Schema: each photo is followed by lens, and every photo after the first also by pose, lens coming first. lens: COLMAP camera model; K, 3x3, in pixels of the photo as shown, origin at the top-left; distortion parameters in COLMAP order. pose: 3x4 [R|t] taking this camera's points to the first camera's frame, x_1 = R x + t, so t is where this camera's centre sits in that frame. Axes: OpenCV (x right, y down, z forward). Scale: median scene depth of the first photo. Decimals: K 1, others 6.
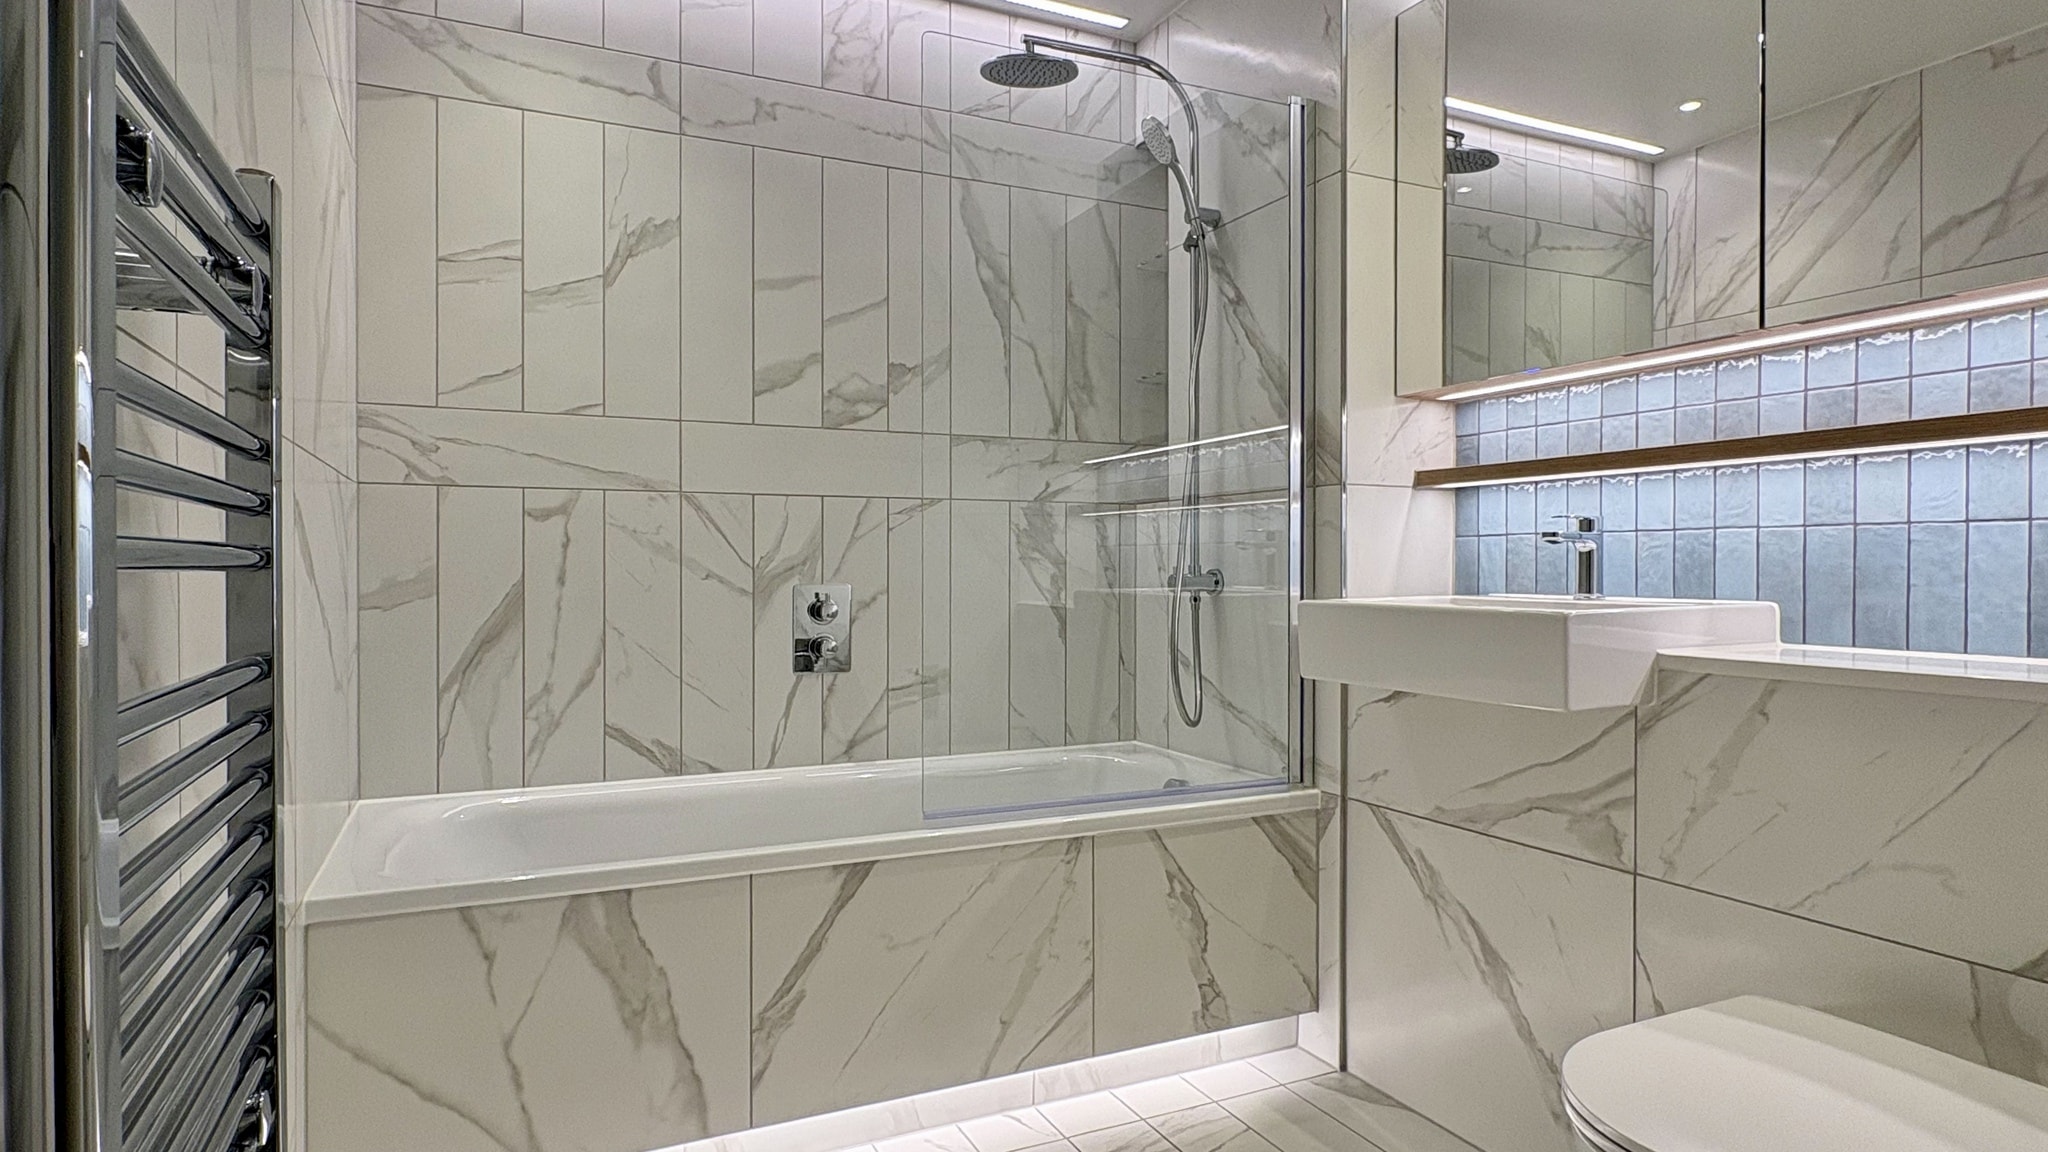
lens RADIAL K [[1119.7, 0, 1024.4], [0, 1119.7, 573.1], [0, 0, 1]] dist [0.001075, 0.000017]
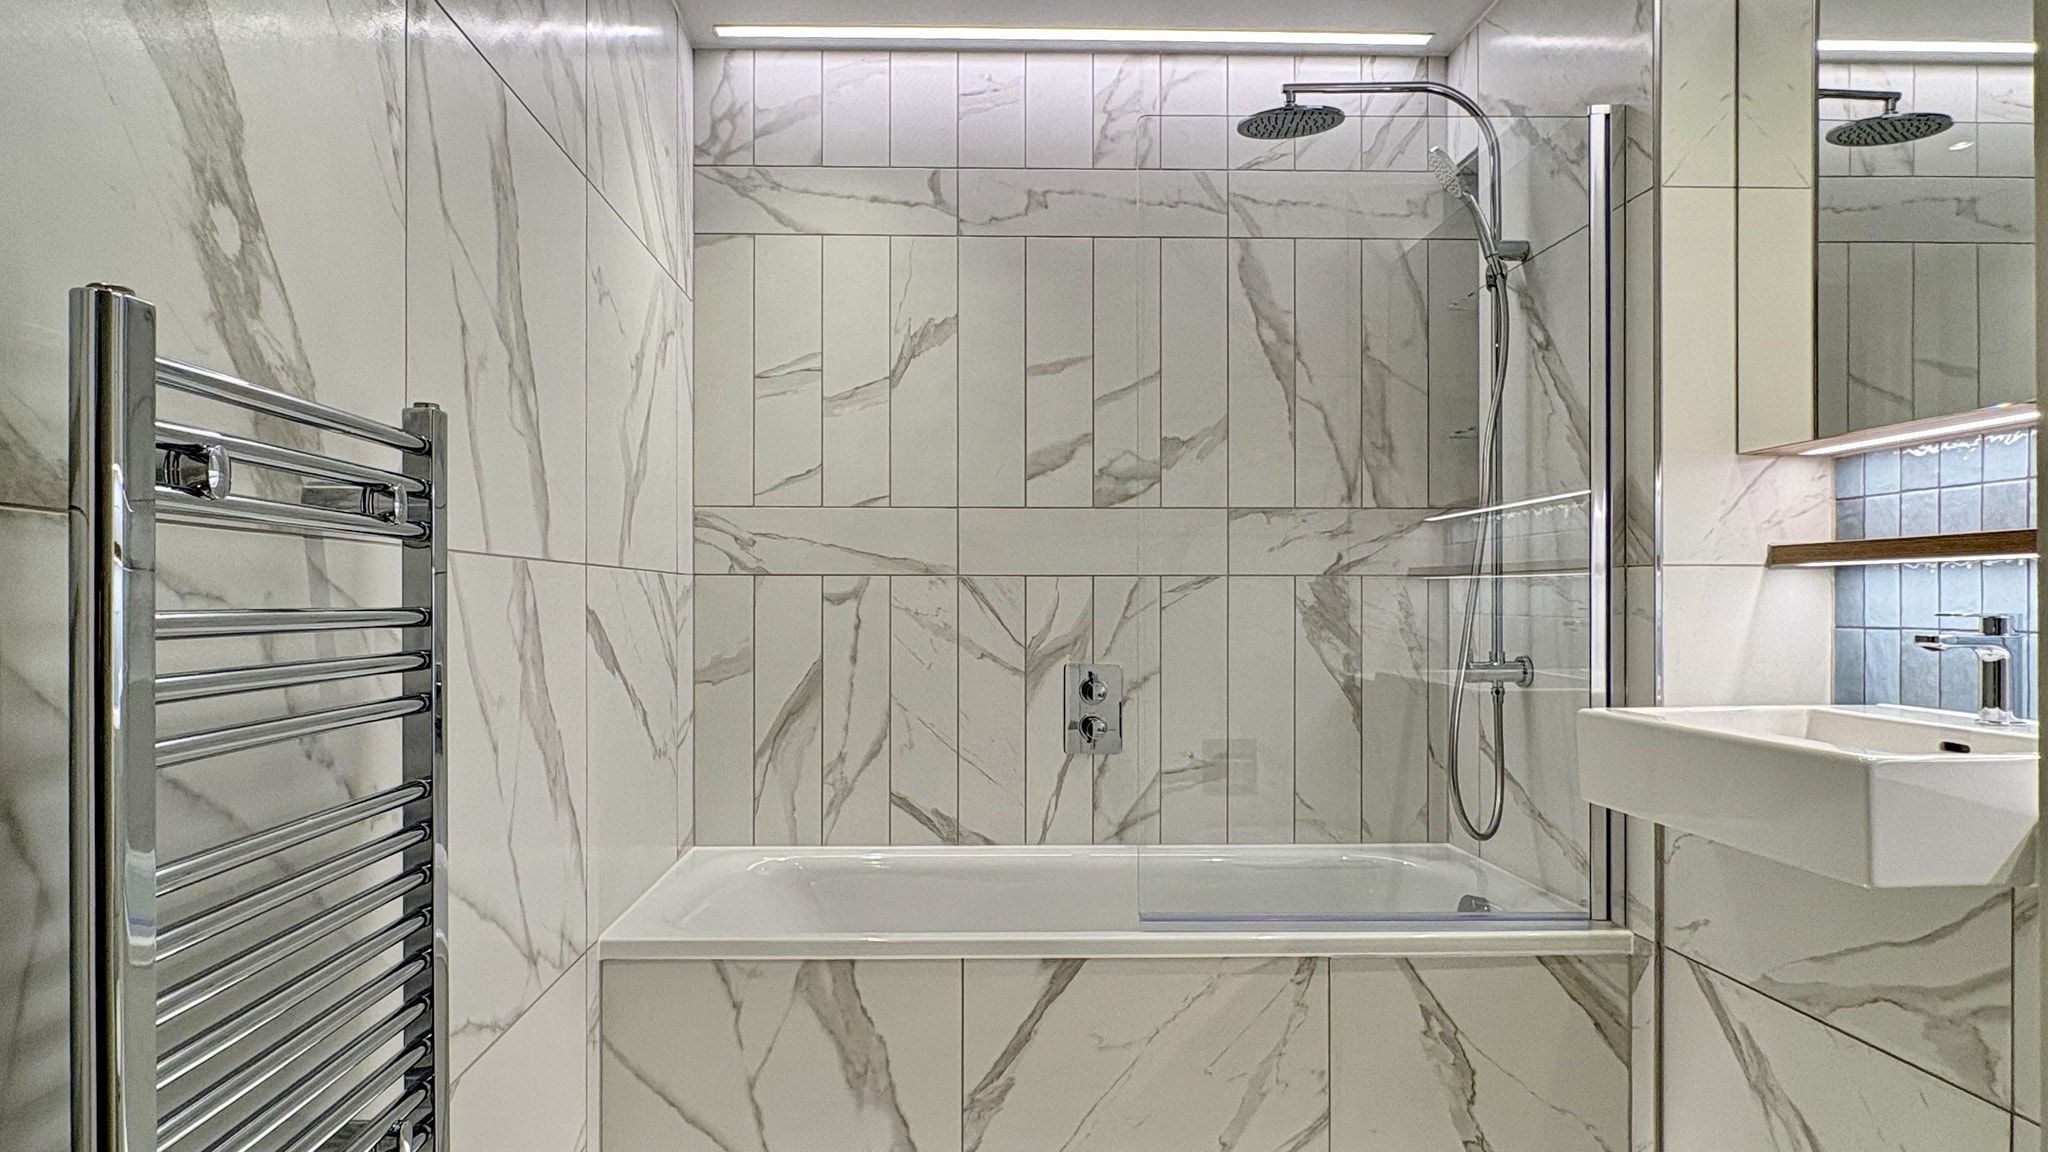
lens RADIAL K [[1174.5, 0, 1019.6], [0, 1174.5, 586.8], [0, 0, 1]] dist [0.001537, 0.002519]
pose [[0.914020, -0.002652, -0.405661, 0.203051], [-0.000223, 0.999975, -0.007040, -0.056486], [0.405670, 0.006525, 0.913996, 0.016185]]
